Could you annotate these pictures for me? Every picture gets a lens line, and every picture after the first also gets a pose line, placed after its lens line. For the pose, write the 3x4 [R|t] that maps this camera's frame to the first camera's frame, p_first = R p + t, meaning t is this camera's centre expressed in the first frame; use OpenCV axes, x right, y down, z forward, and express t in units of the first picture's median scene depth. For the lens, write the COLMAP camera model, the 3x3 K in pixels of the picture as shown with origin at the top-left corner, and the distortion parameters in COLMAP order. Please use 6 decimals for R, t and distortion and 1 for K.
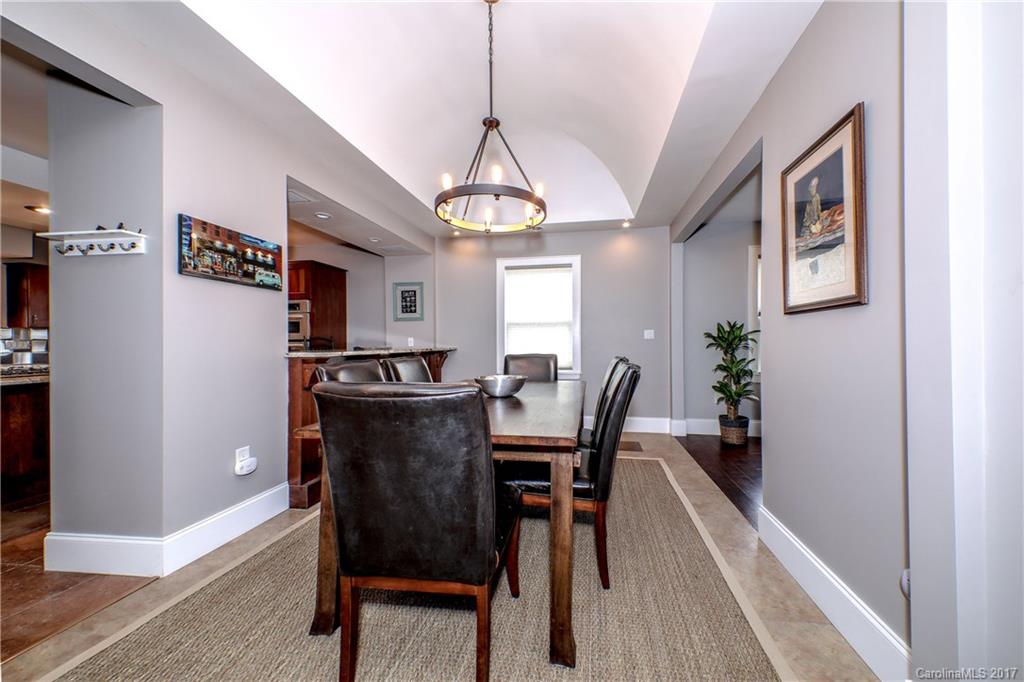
lens RADIAL K [[374.0, 0, 512.0], [0, 374.0, 341.0], [0, 0, 1]] dist [-0.000045, -0.000013]
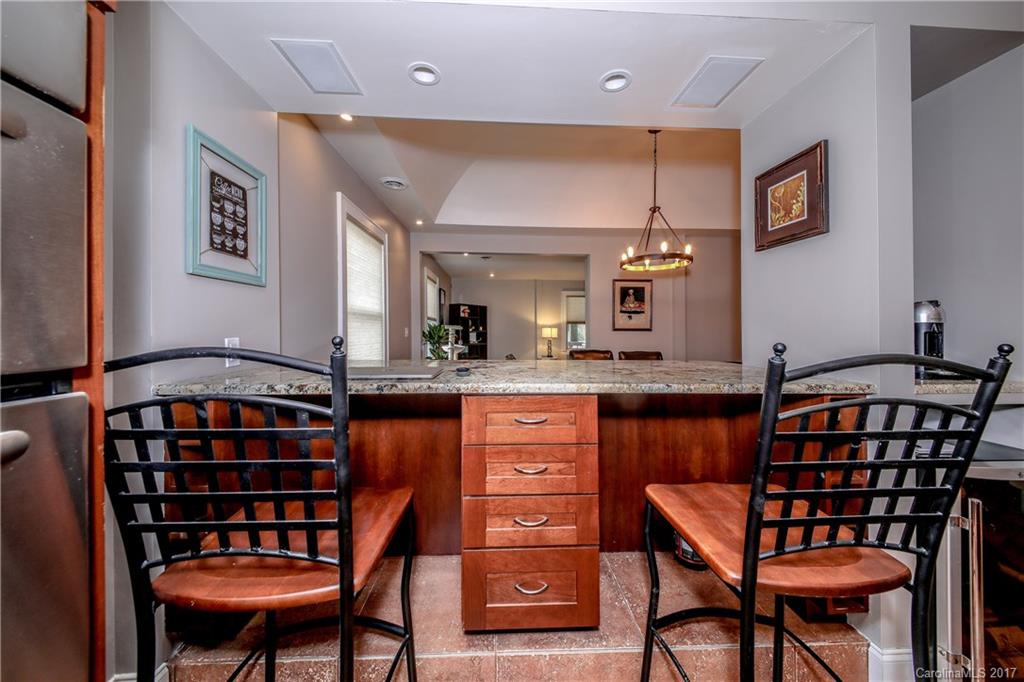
lens RADIAL K [[374.0, 0, 512.0], [0, 374.0, 341.0], [0, 0, 1]] dist [-0.000045, -0.000013]
pose [[-0.260476, -0.014961, 0.965364, -0.629355], [-0.002924, 0.999888, 0.014707, -0.010348], [-0.965476, 0.001009, -0.260491, 0.861222]]
